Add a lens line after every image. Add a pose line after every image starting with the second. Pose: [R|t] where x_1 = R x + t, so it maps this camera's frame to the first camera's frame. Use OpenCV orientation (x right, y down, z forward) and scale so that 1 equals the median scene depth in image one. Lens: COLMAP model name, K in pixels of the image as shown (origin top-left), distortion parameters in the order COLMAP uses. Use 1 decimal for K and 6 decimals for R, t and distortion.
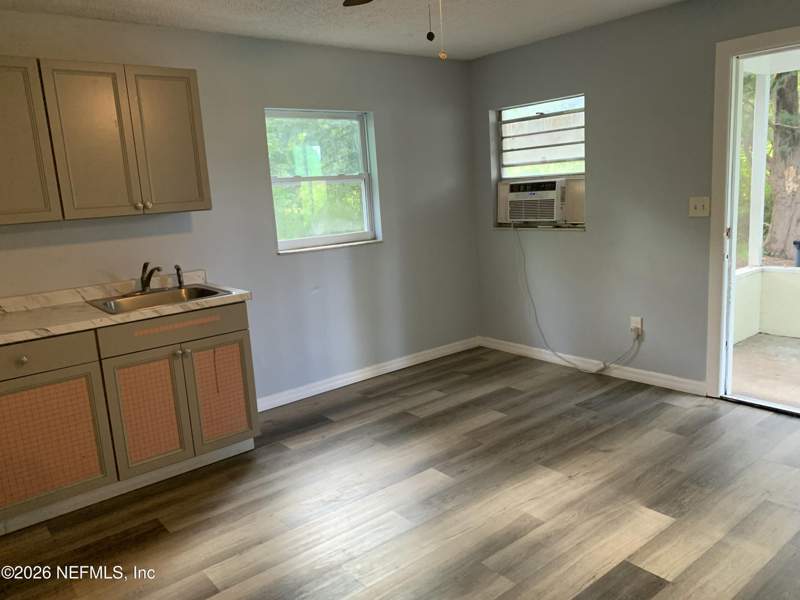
lens RADIAL K [[610.2, 0, 391.6], [0, 610.2, 296.4], [0, 0, 1]] dist [0.039224, -0.050568]
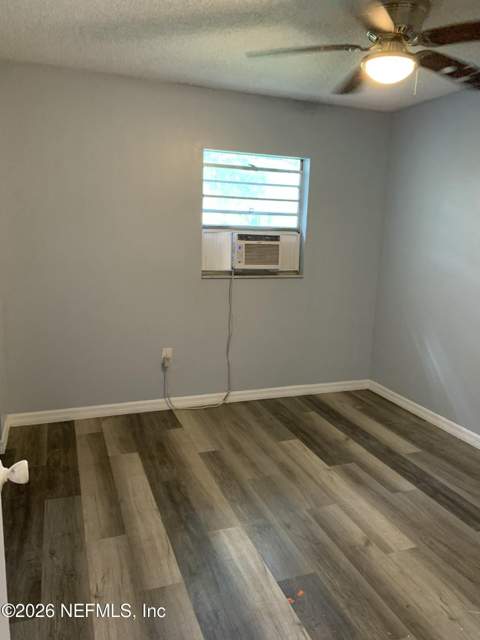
lens RADIAL K [[488.1, 0, 236.6], [0, 488.1, 316.6], [0, 0, 1]] dist [0.039224, -0.050568]
pose [[0.270209, -0.089749, 0.958610, -0.716575], [0.126112, 0.990367, 0.057174, -0.117800], [-0.954507, 0.105443, 0.278925, 1.010663]]
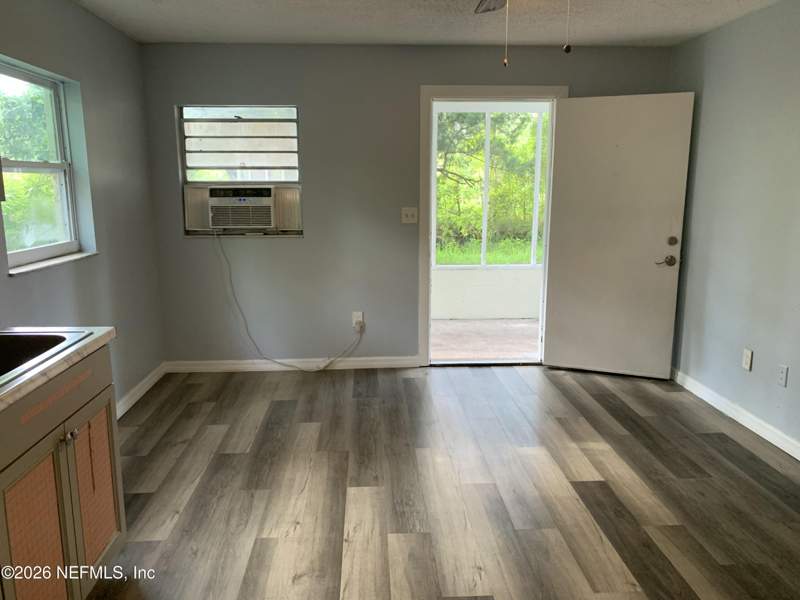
lens RADIAL K [[610.2, 0, 399.3], [0, 610.2, 292.6], [0, 0, 1]] dist [0.039224, -0.050568]
pose [[0.578525, -0.086123, 0.811105, -0.515917], [0.112054, 0.993373, 0.025552, -0.024199], [-0.807931, 0.076105, 0.584342, 0.308338]]
